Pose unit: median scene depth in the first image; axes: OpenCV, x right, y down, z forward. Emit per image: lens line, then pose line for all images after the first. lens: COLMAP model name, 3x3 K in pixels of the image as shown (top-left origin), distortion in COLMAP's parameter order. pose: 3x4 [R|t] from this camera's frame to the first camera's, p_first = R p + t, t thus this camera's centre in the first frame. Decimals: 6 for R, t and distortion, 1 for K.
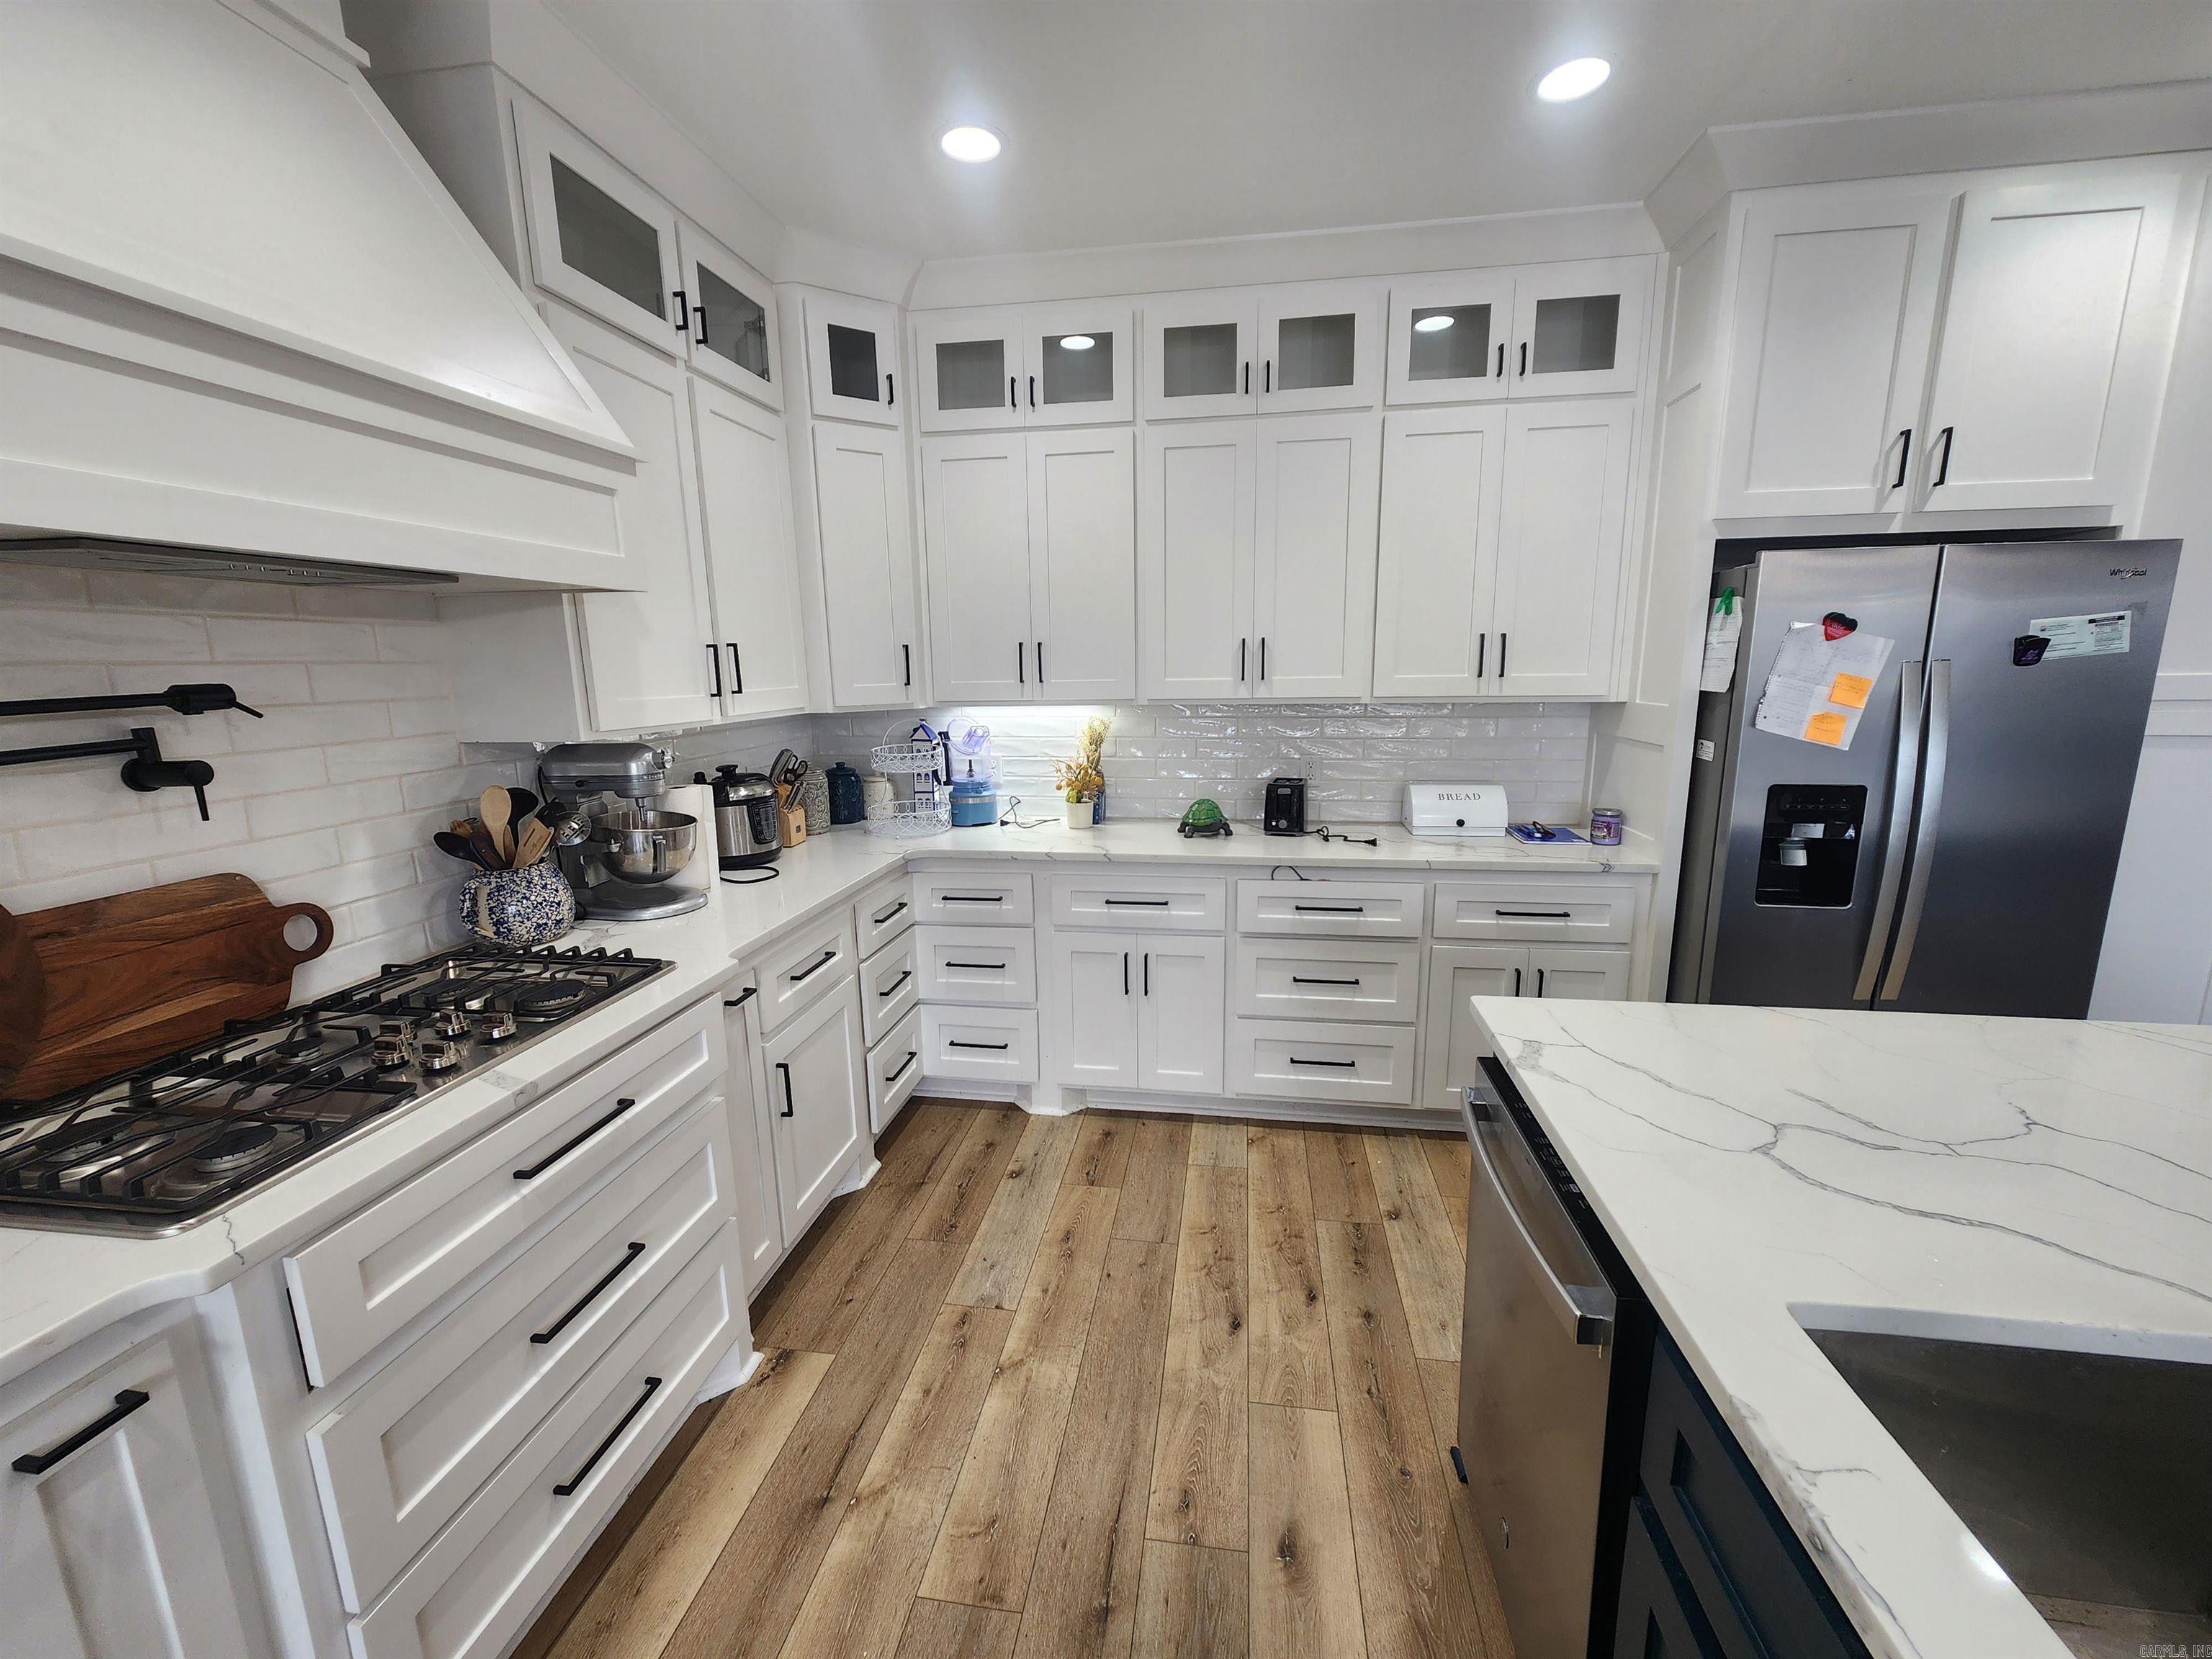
lens RADIAL K [[906.3, 0, 1099.2], [0, 906.3, 842.5], [0, 0, 1]] dist [-0.002568, -0.000161]
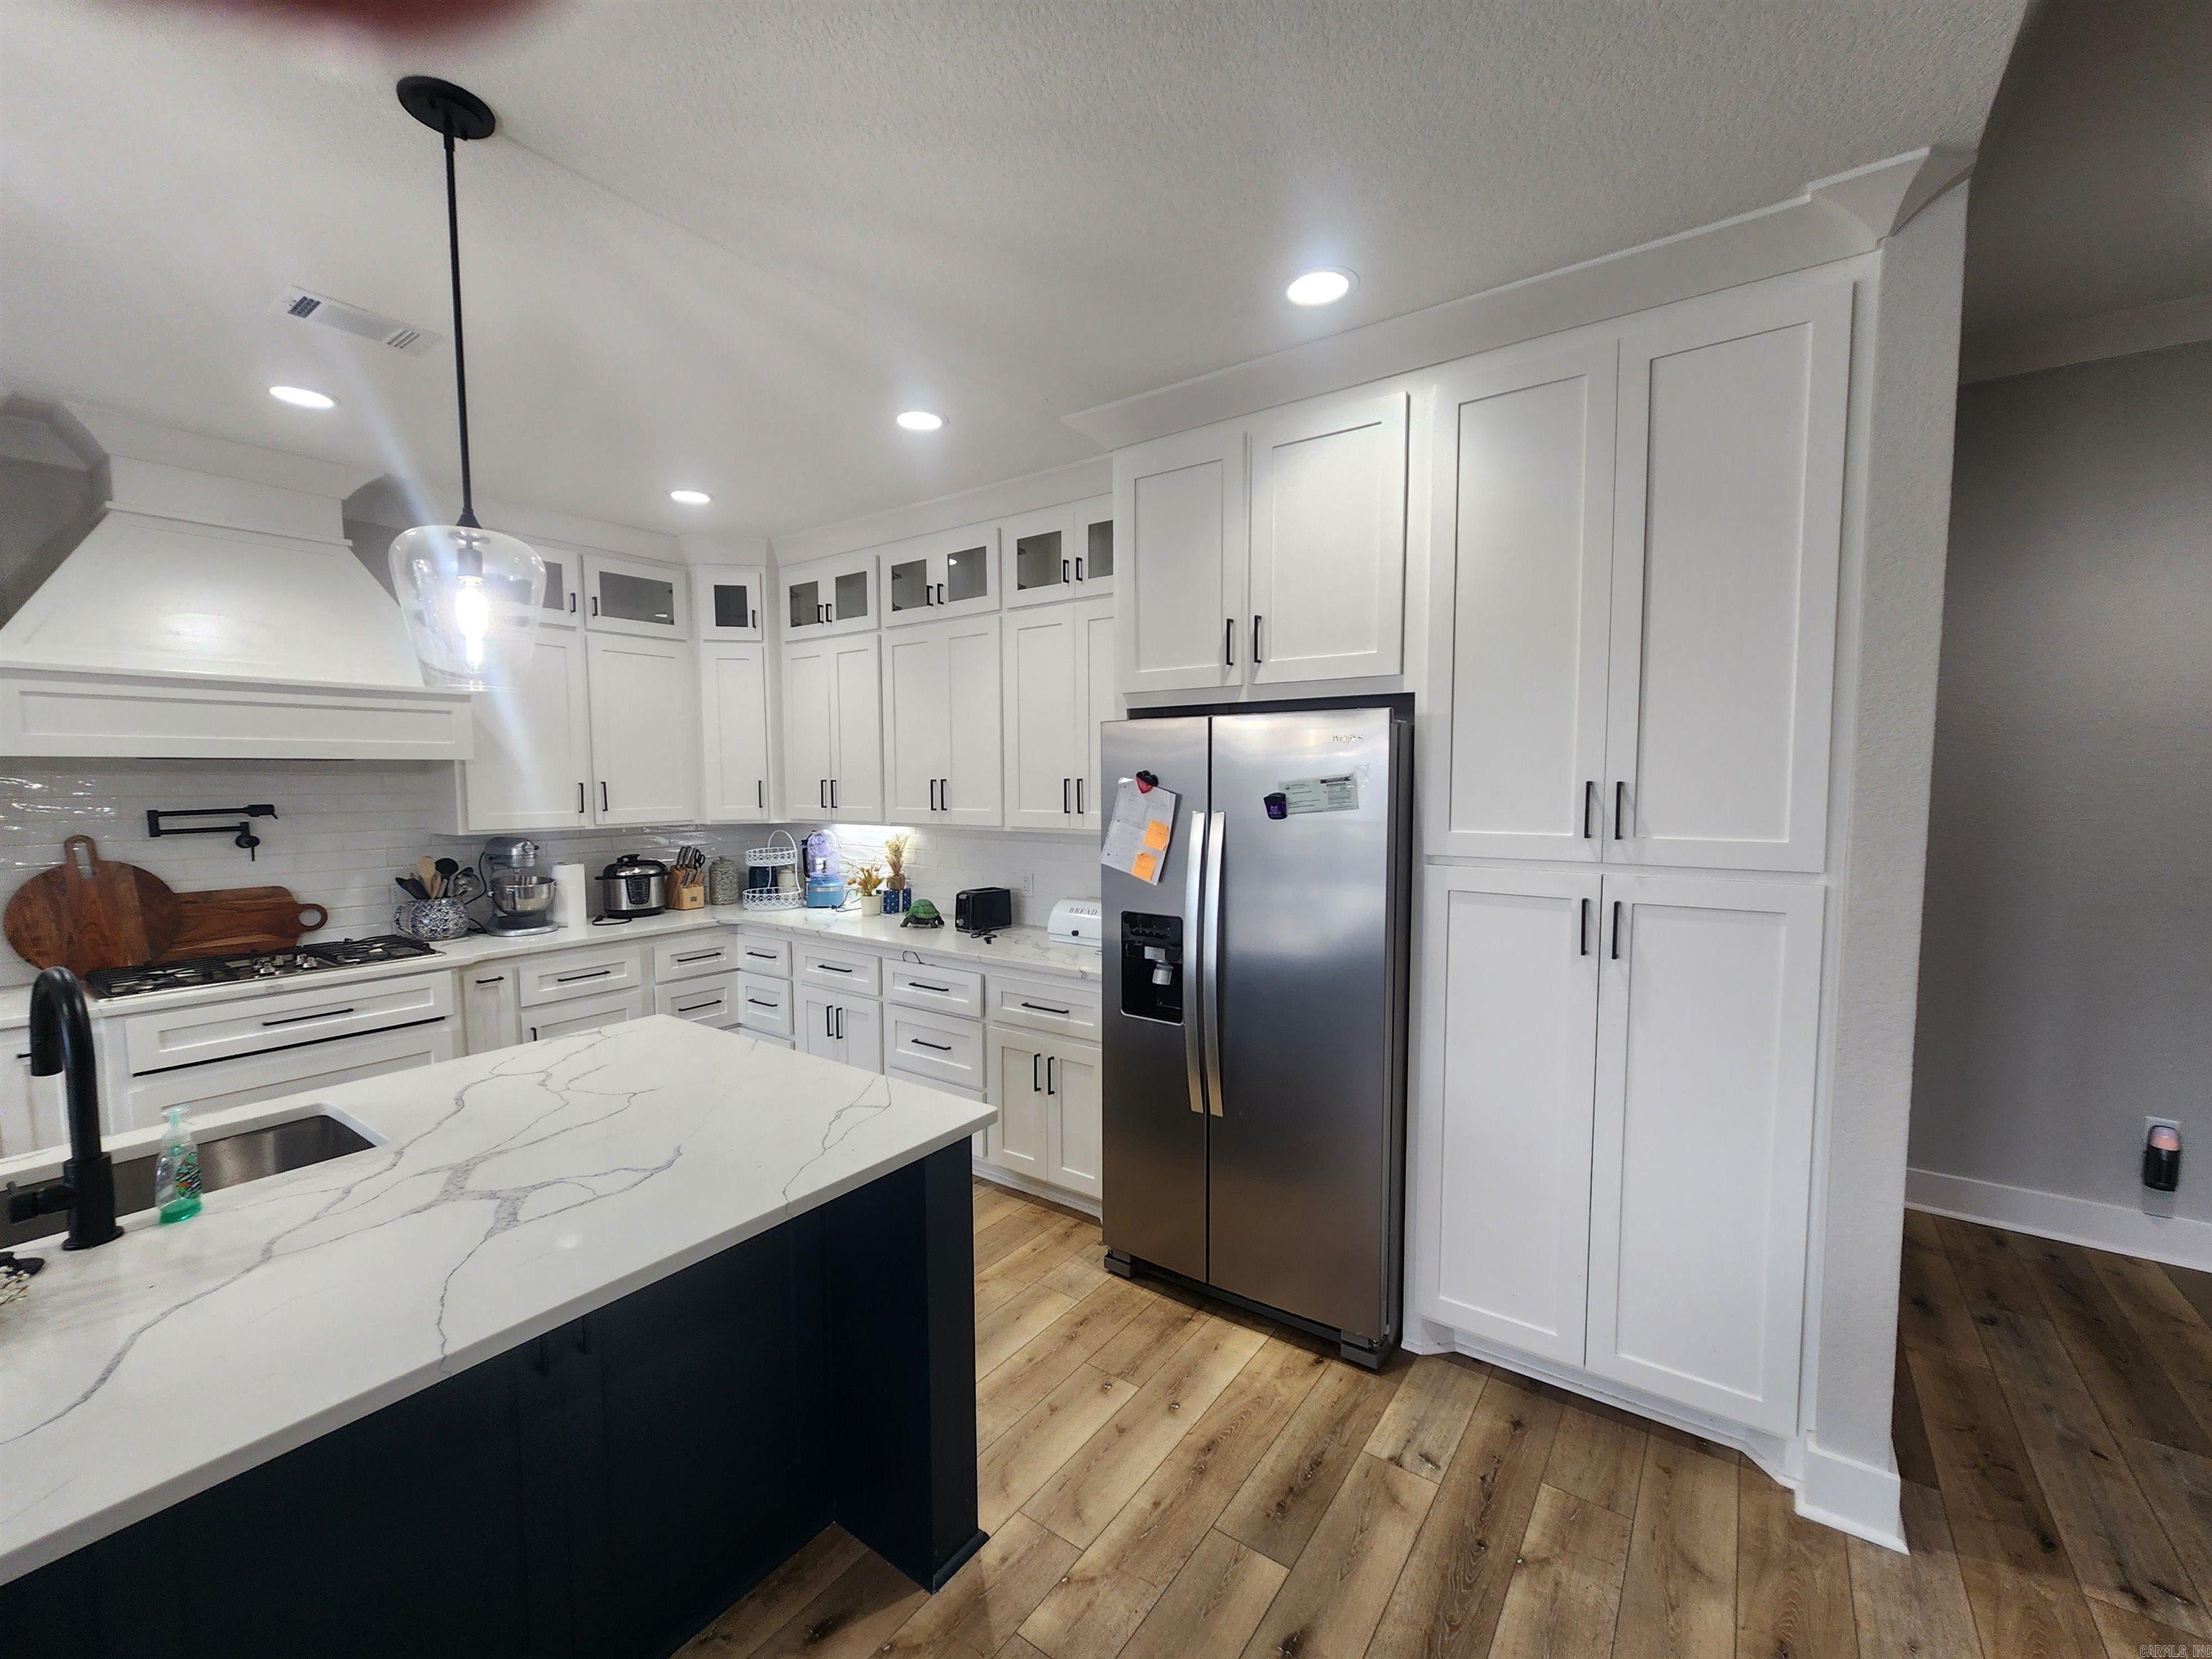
lens RADIAL K [[913.2, 0, 1106.1], [0, 913.2, 837.5], [0, 0, 1]] dist [-0.001303, 0.000816]
pose [[0.893460, 0.040740, -0.447292, 1.319681], [-0.096538, 0.990021, -0.102660, -0.035952], [0.438646, 0.134903, 0.888477, -0.095630]]
